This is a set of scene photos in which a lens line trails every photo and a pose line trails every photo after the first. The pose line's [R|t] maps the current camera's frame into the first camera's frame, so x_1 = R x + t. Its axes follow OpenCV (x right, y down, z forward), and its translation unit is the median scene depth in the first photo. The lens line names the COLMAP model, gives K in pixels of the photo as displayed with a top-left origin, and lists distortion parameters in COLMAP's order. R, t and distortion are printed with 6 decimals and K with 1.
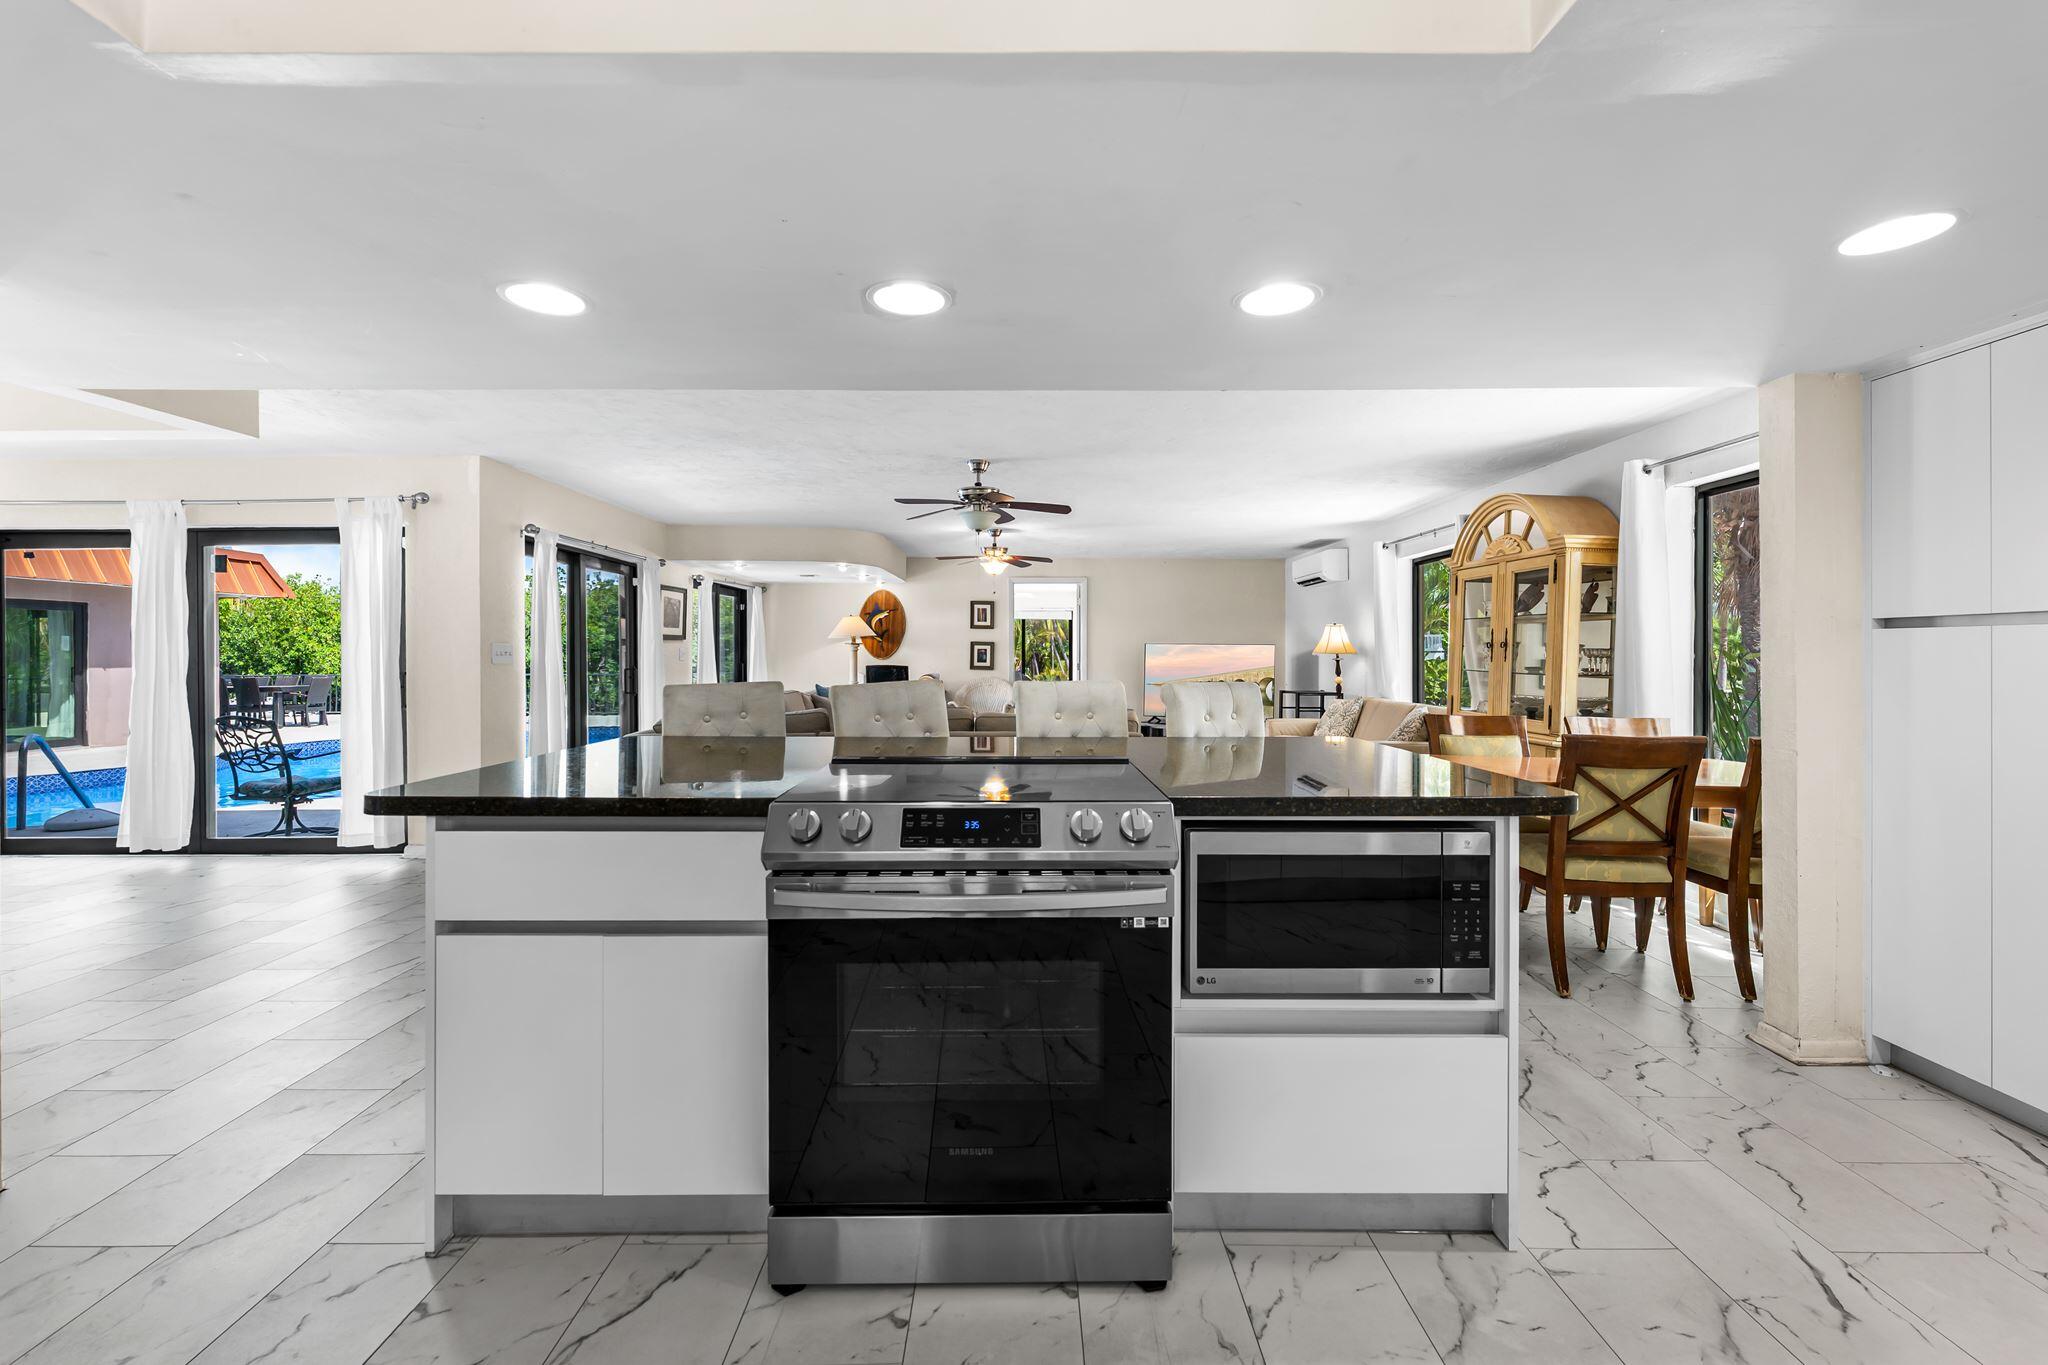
lens RADIAL K [[853.7, 0, 1021.6], [0, 853.7, 654.2], [0, 0, 1]] dist [0.000472, -0.000203]
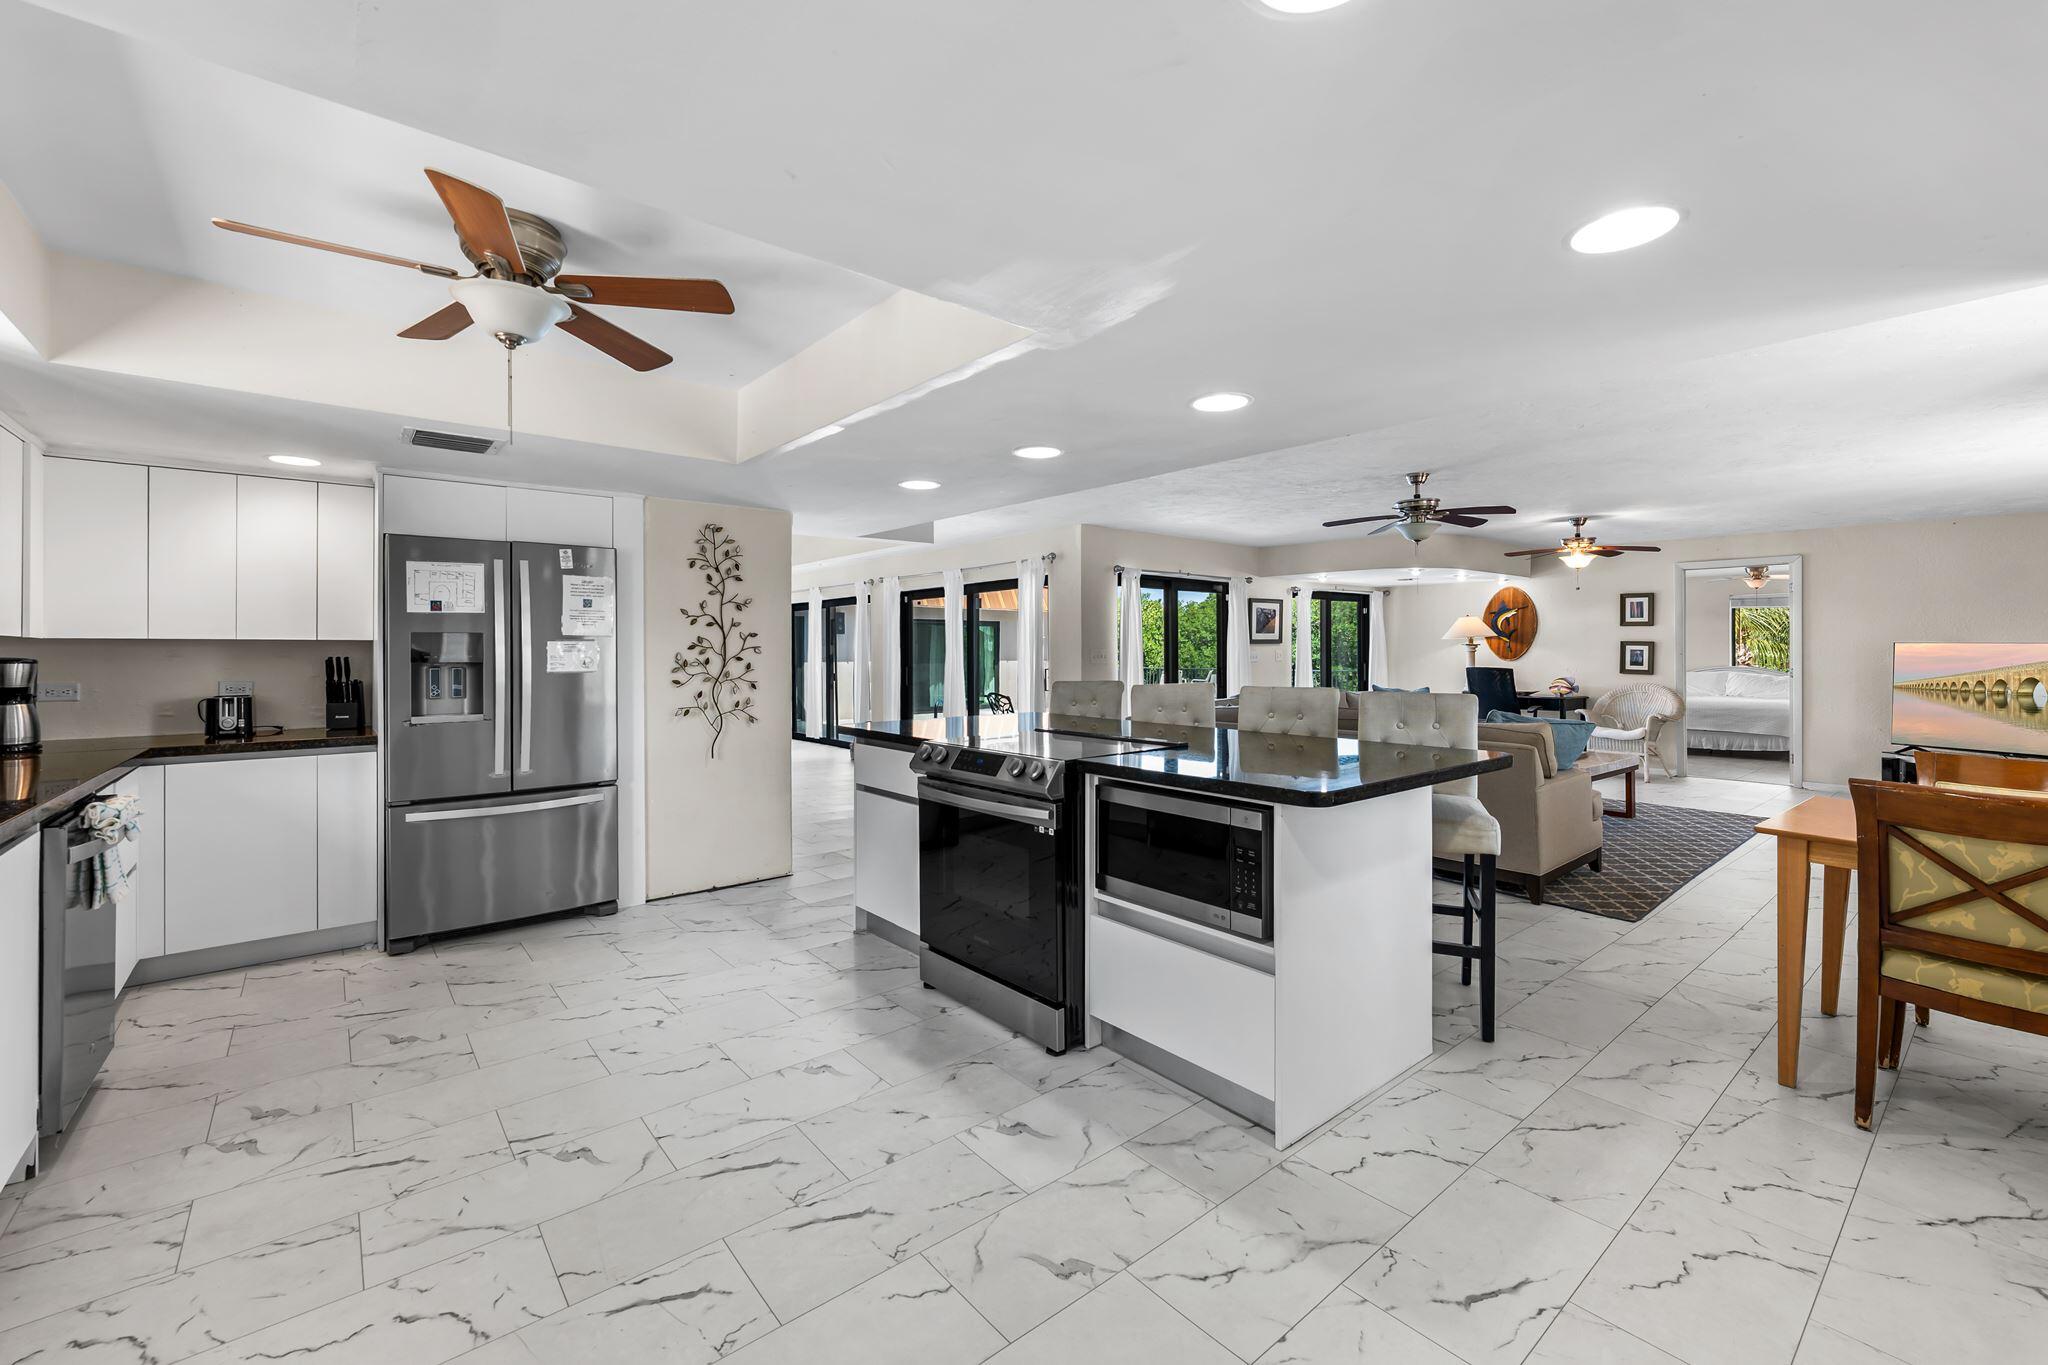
lens RADIAL K [[853.7, 0, 1021.6], [0, 853.7, 654.2], [0, 0, 1]] dist [0.000472, -0.000203]
pose [[0.636869, 0.004024, -0.770962, 0.316518], [-0.000305, 0.999988, 0.004968, -0.008452], [0.770972, -0.002929, 0.636862, -0.021314]]
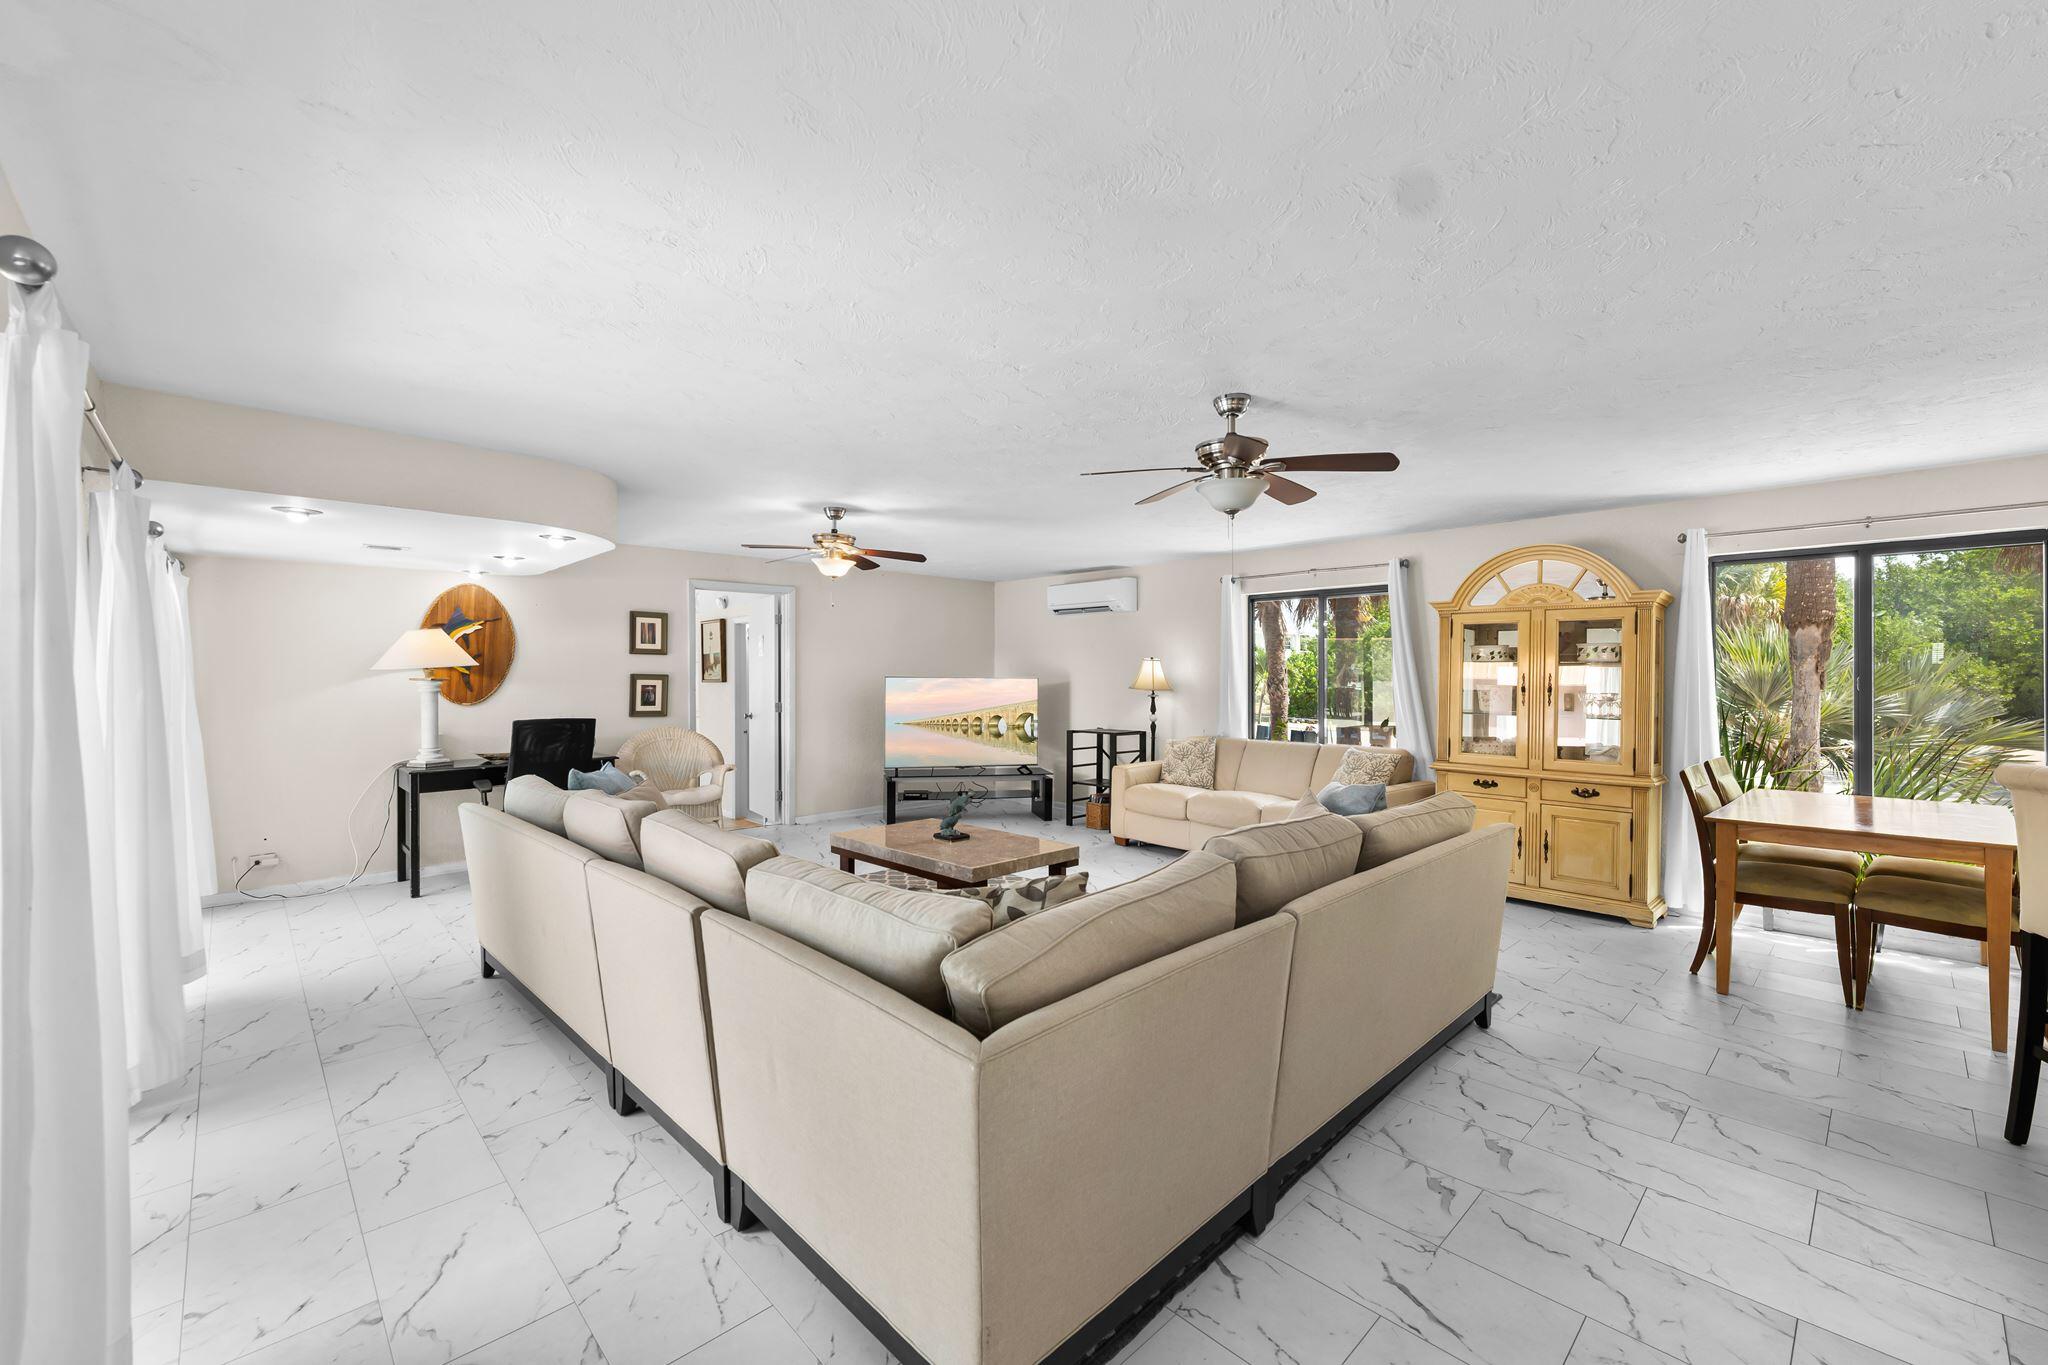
lens RADIAL K [[834.7, 0, 1032.0], [0, 834.7, 678.3], [0, 0, 1]] dist [0.000339, -0.000010]
pose [[0.720151, -0.007147, 0.693780, -0.402775], [0.002033, 0.999964, 0.008191, -0.023387], [-0.693814, -0.004488, 0.720140, 0.481533]]
